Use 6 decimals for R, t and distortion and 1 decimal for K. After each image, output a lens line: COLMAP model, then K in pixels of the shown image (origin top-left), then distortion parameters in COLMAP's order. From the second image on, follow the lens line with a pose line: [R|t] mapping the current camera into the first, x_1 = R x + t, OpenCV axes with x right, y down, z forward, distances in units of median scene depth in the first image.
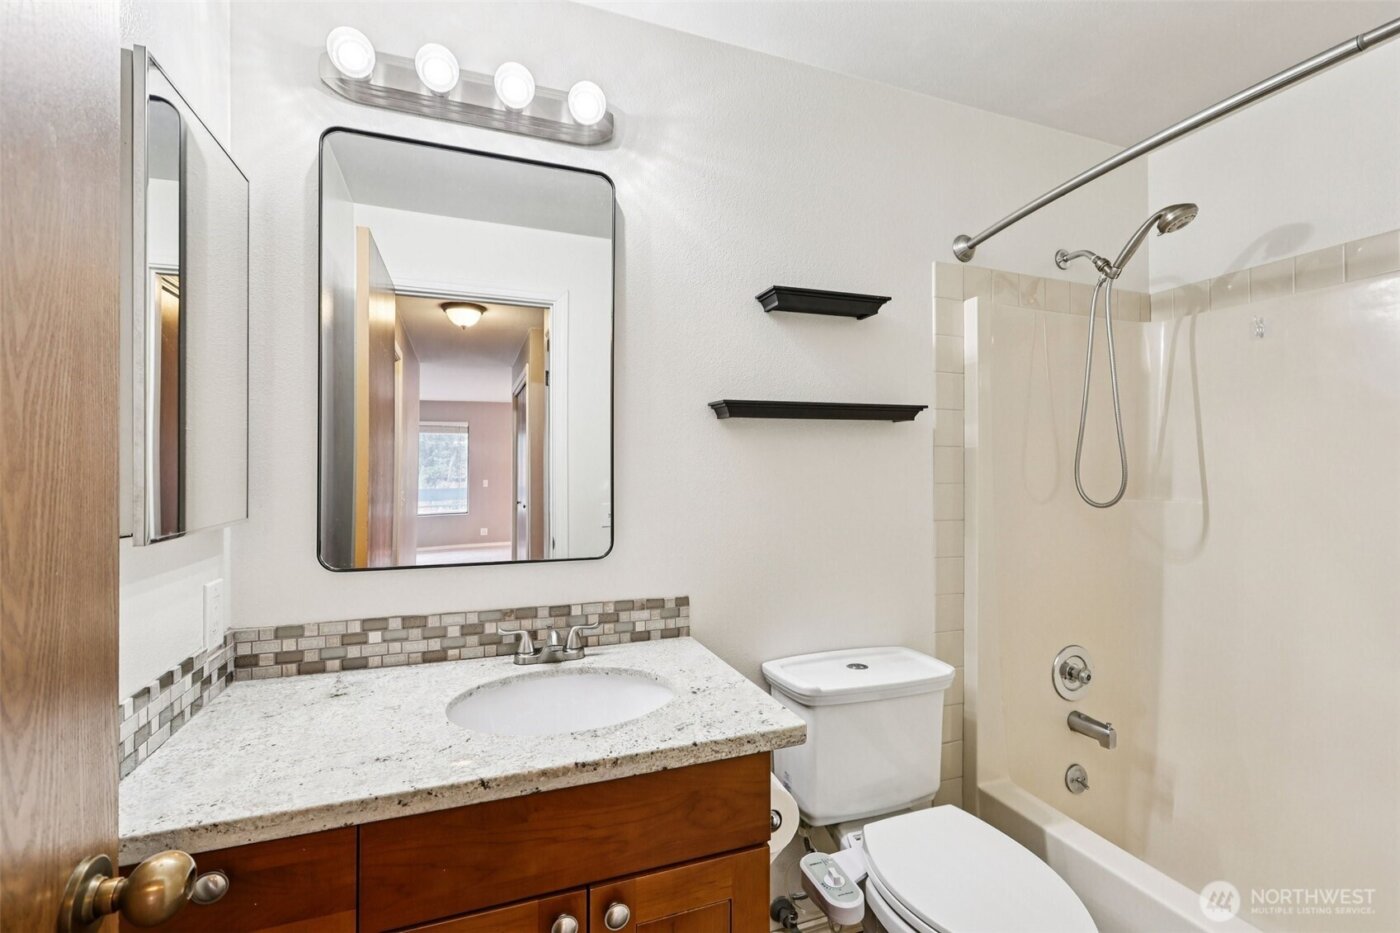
lens RADIAL K [[622.4, 0, 701.6], [0, 622.4, 470.3], [0, 0, 1]] dist [-0.003002, -0.000084]
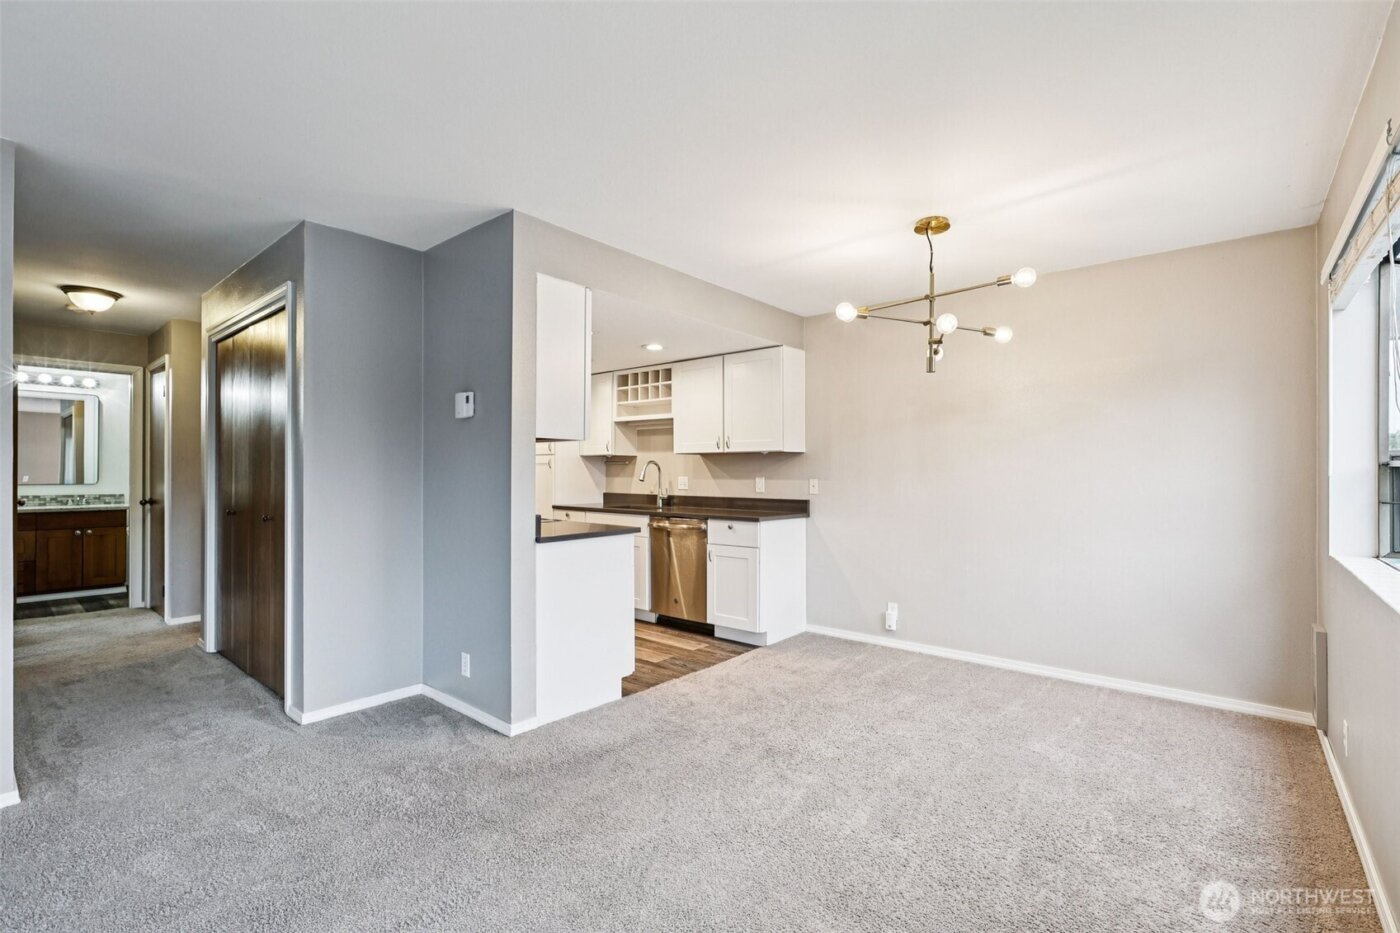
lens RADIAL K [[622.4, 0, 698.7], [0, 622.4, 465.0], [0, 0, 1]] dist [-0.003002, -0.000084]
pose [[0.871107, 0.007401, 0.491037, 1.357562], [-0.007575, 0.999970, -0.001633, -0.014645], [-0.491034, -0.002297, 0.871137, -4.742082]]
